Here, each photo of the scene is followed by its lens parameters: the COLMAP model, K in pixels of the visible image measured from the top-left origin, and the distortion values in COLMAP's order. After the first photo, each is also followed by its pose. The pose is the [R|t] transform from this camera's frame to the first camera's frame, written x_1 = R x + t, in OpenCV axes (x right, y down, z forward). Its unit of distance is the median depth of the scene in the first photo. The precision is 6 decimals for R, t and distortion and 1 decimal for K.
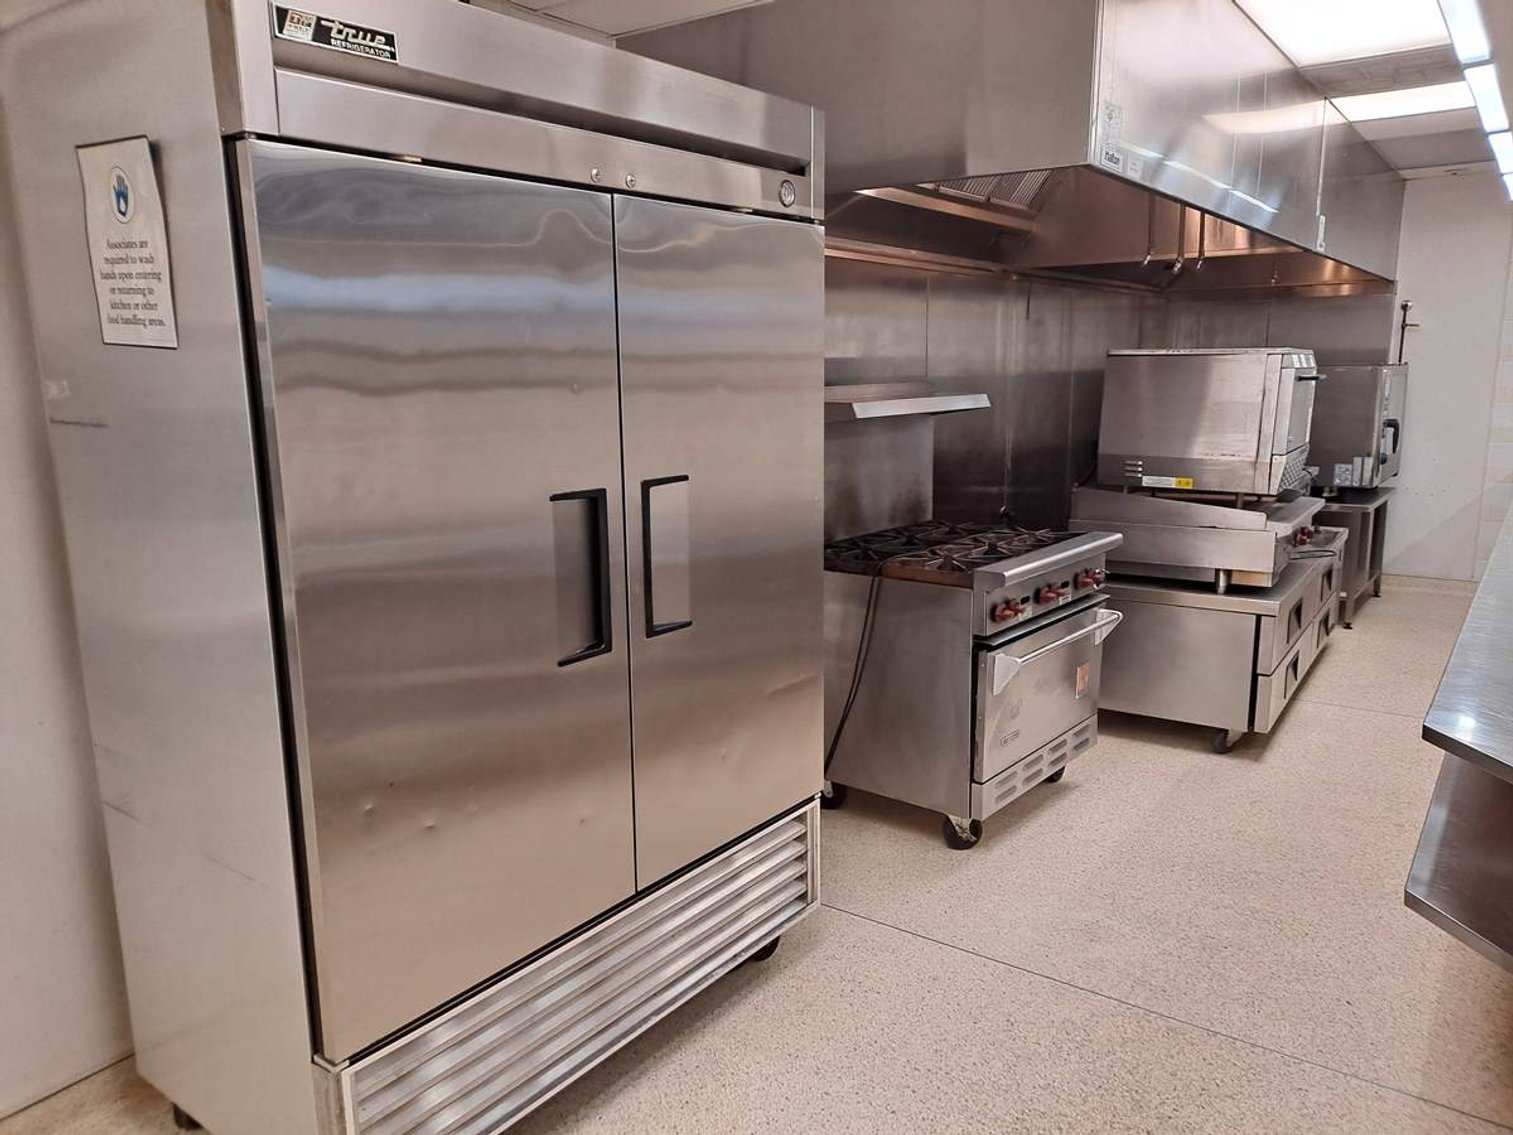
lens RADIAL K [[1104.7, 0, 747.1], [0, 1104.7, 576.3], [0, 0, 1]] dist [0.010319, -0.011735]
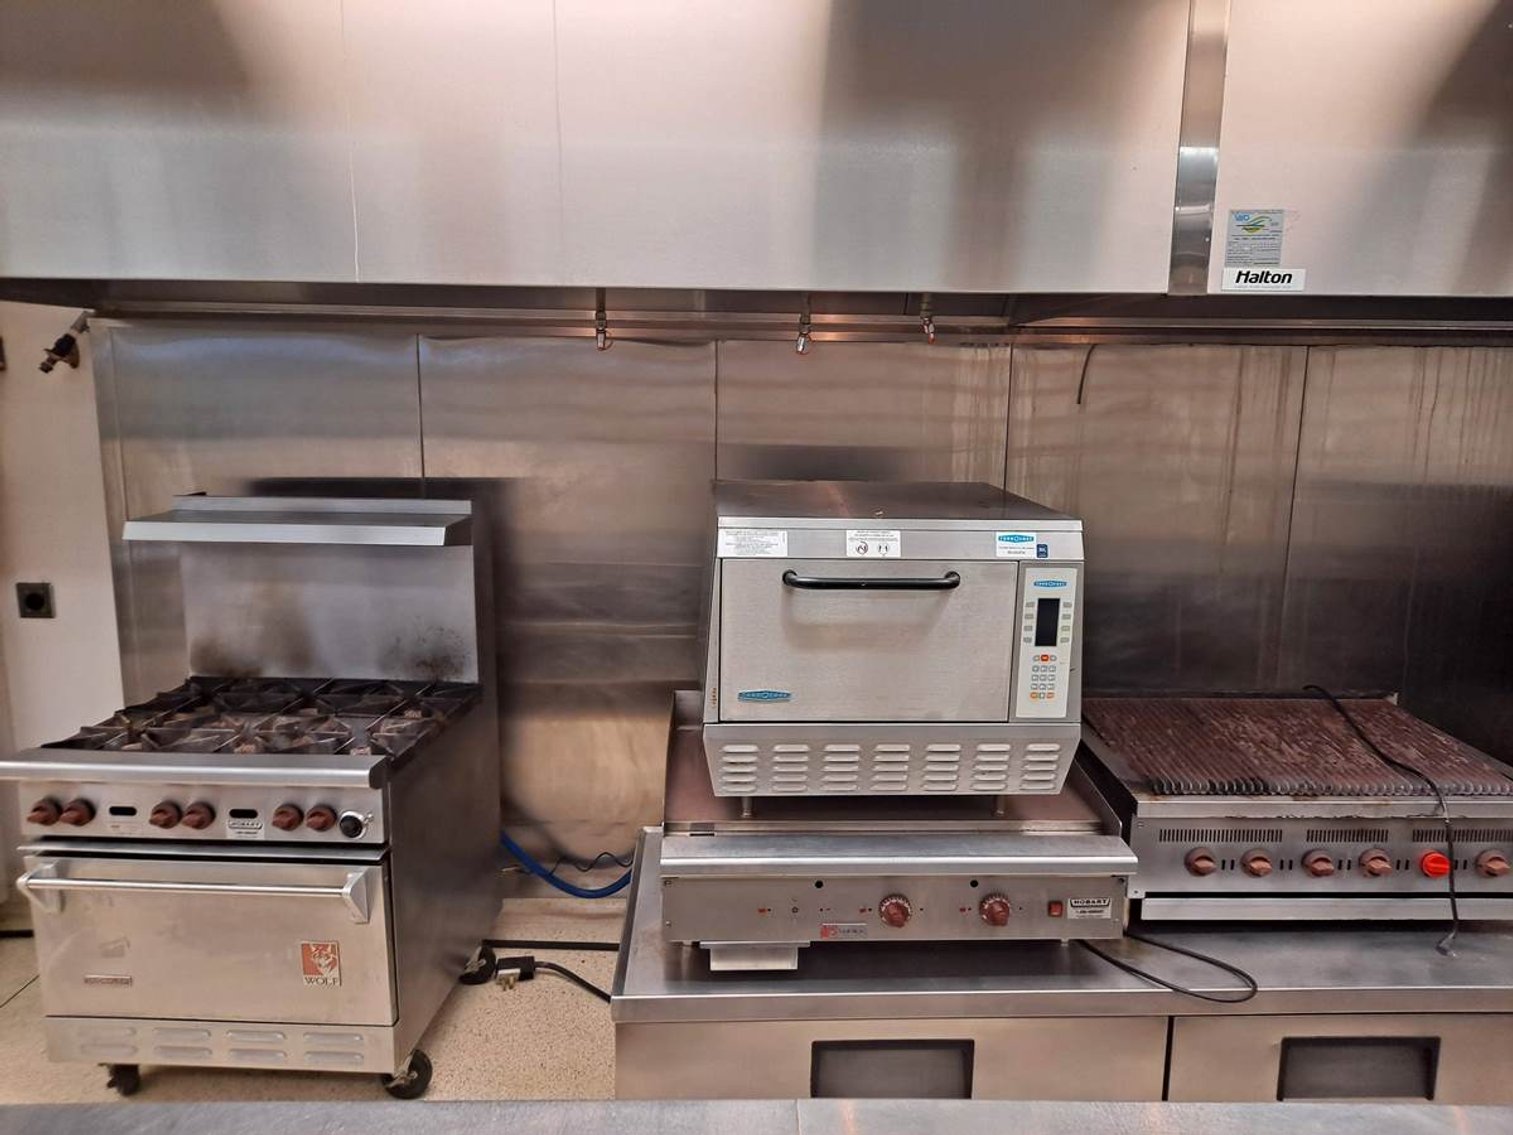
lens RADIAL K [[1104.7, 0, 755.1], [0, 1104.7, 565.0], [0, 0, 1]] dist [0.010319, -0.011735]
pose [[0.605091, 0.160054, -0.779902, 0.918742], [-0.176786, 0.982140, 0.064398, -0.226356], [0.776280, 0.098910, 0.622580, 0.729054]]
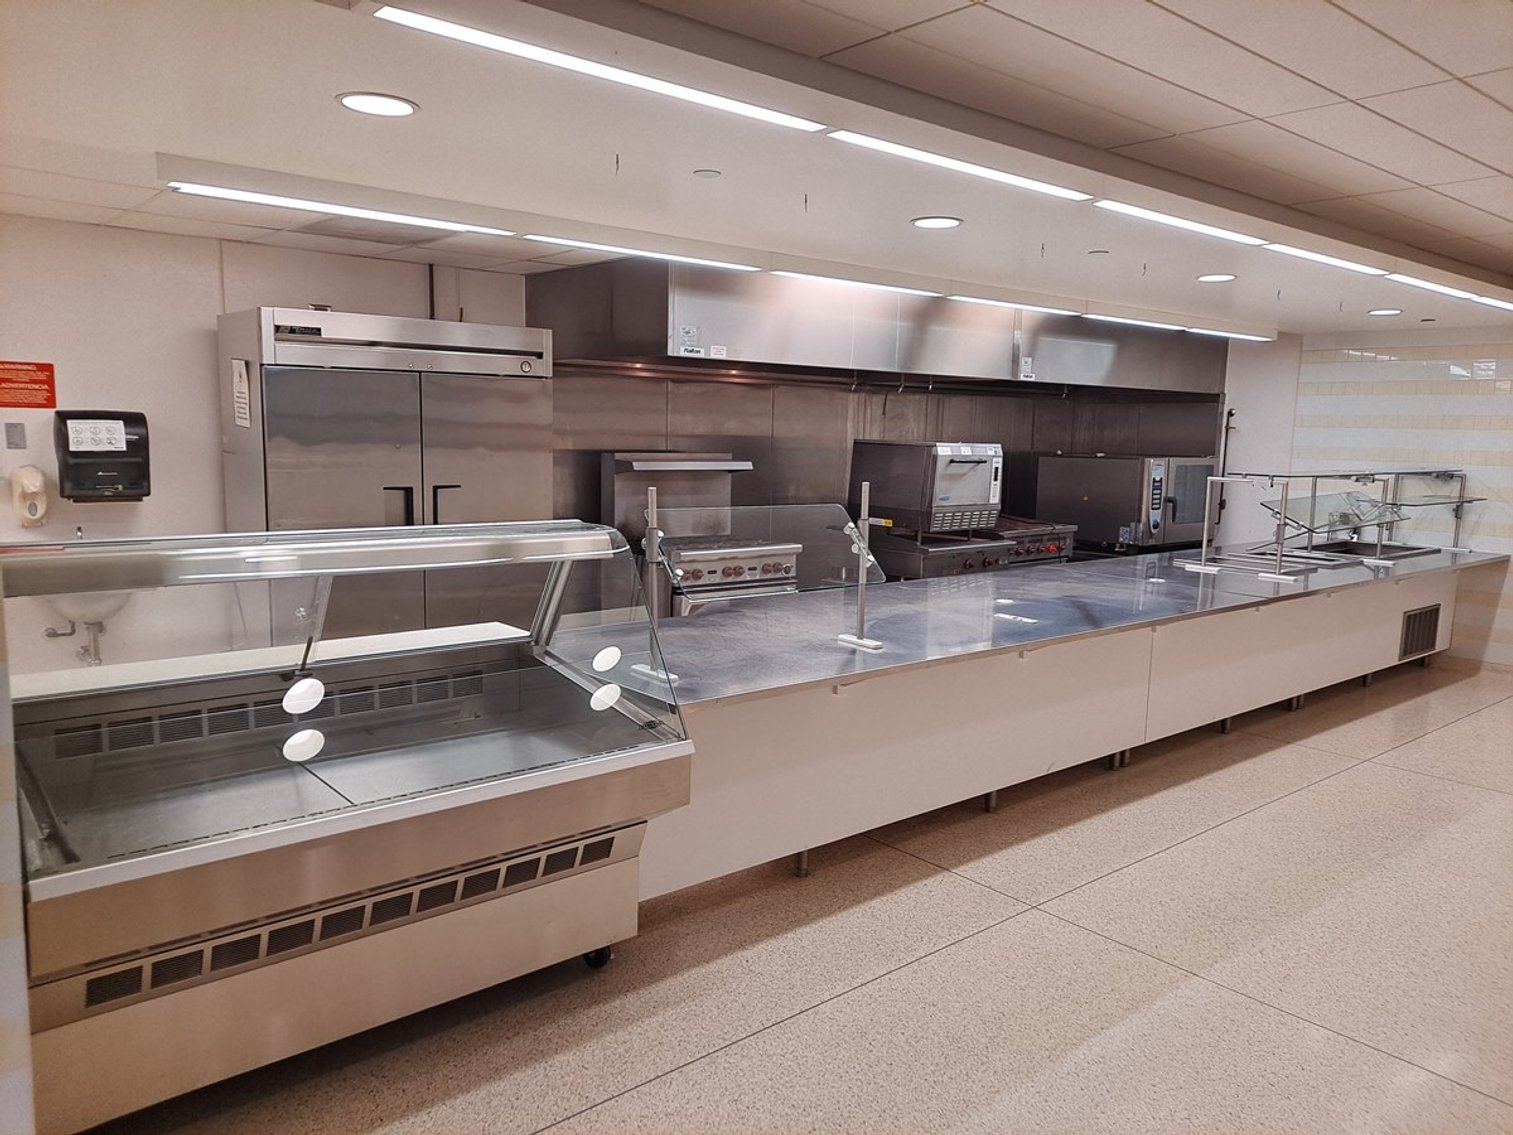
lens RADIAL K [[1104.7, 0, 766.9], [0, 1104.7, 568.3], [0, 0, 1]] dist [0.010319, -0.011735]
pose [[0.969018, 0.070401, -0.236743, 0.671749], [-0.084570, 0.995151, -0.050222, 0.086223], [0.232060, 0.068687, 0.970273, -0.660770]]
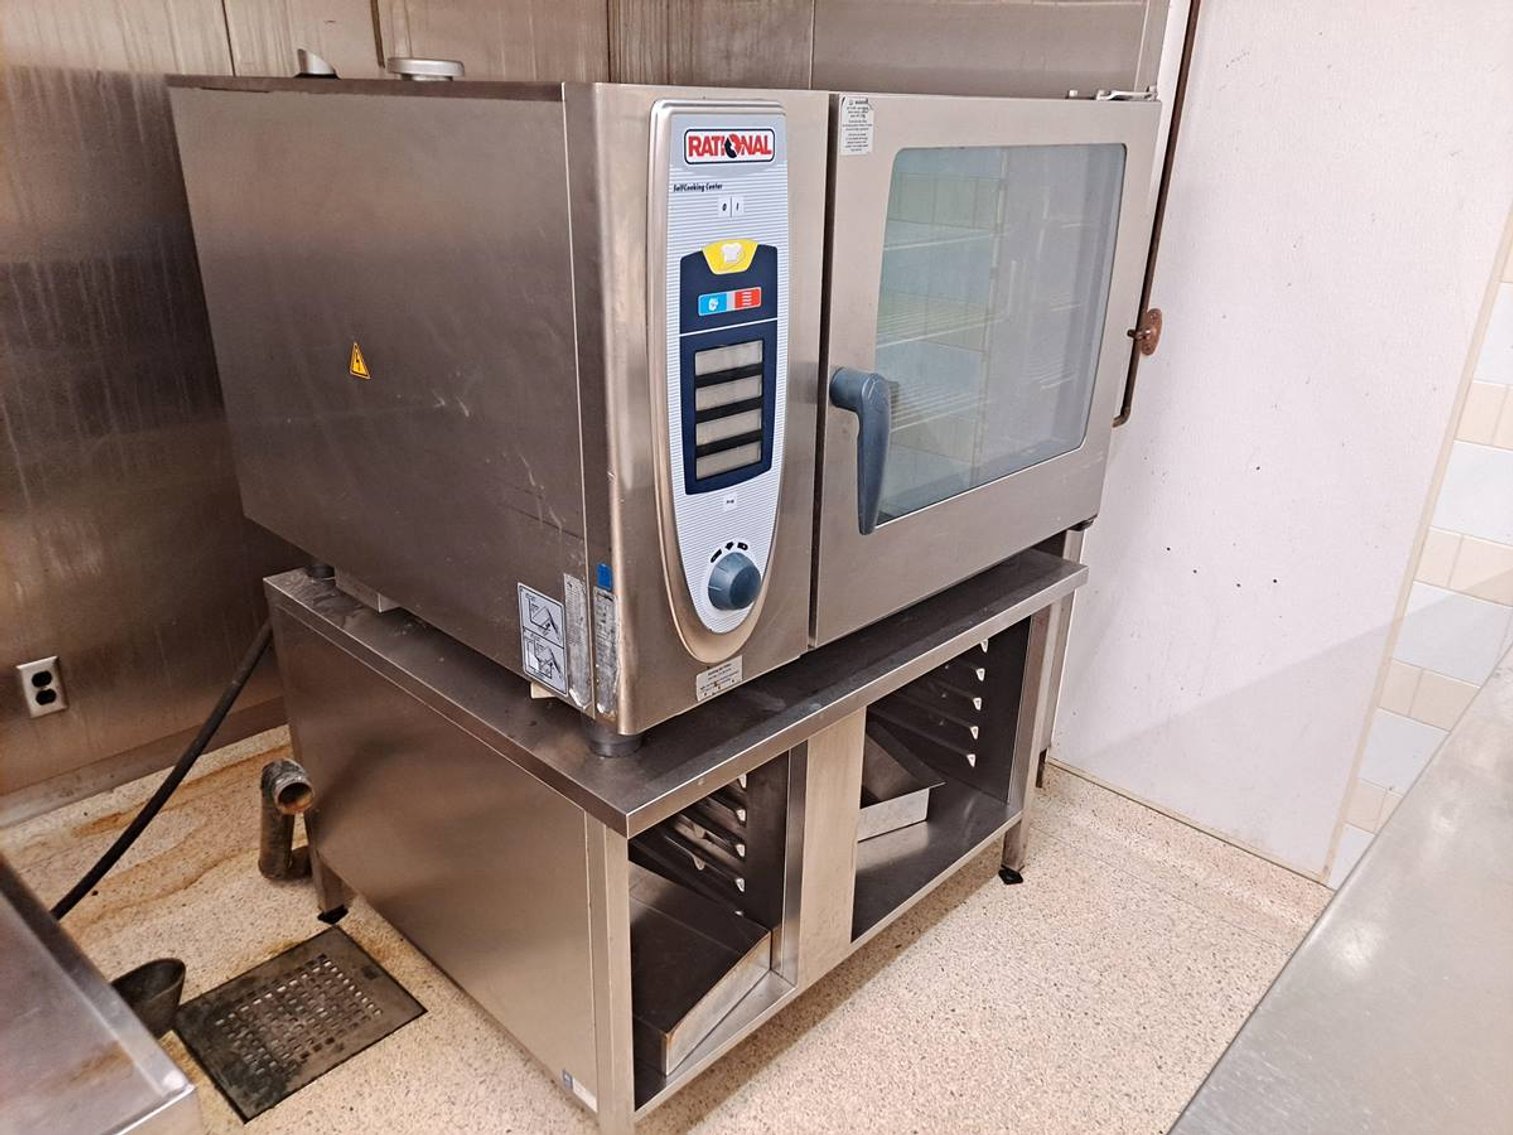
lens RADIAL K [[1104.7, 0, 757.9], [0, 1104.7, 573.1], [0, 0, 1]] dist [0.010319, -0.011735]
pose [[0.991124, 0.083647, -0.103324, 0.921497], [-0.059171, 0.973574, 0.220572, -0.233861], [0.119043, -0.212500, 0.969883, 1.241884]]
